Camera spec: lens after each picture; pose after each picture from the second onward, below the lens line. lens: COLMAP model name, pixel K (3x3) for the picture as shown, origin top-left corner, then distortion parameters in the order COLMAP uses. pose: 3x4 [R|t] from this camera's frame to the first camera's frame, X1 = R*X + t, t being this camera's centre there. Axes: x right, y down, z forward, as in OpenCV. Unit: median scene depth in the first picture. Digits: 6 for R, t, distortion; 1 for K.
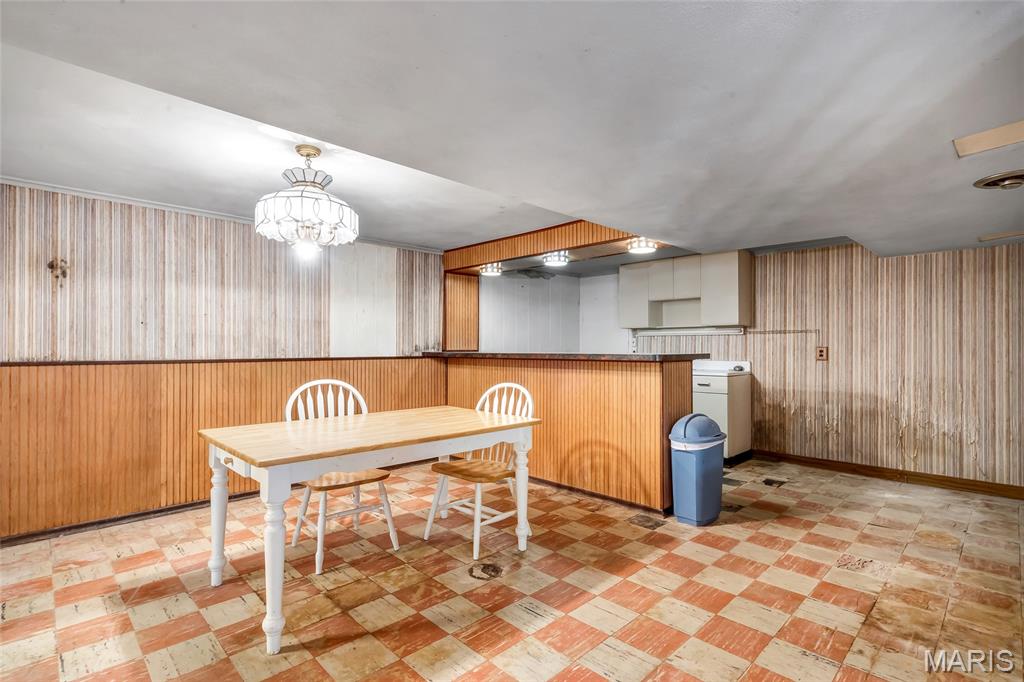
lens RADIAL K [[488.4, 0, 513.5], [0, 488.4, 346.7], [0, 0, 1]] dist [-0.001510, -0.000182]
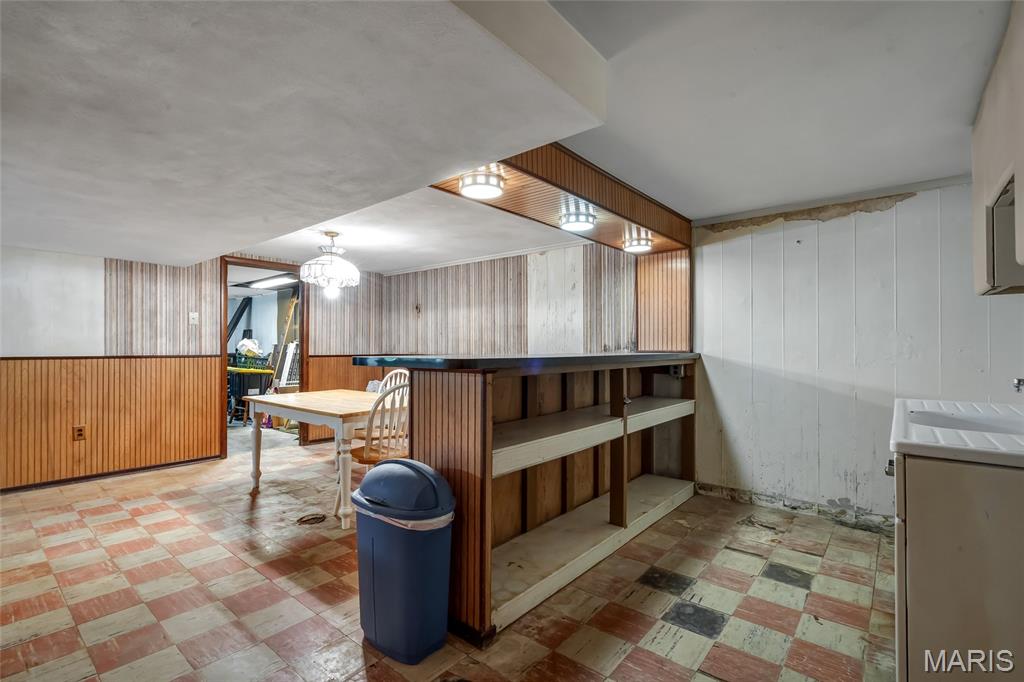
lens RADIAL K [[469.4, 0, 512.0], [0, 469.4, 341.0], [0, 0, 1]] dist [-0.000056, -0.000381]
pose [[0.097897, -0.008650, -0.995159, 1.113820], [0.004286, 0.999957, -0.008271, -0.005948], [0.995187, -0.003455, 0.097930, 1.249787]]
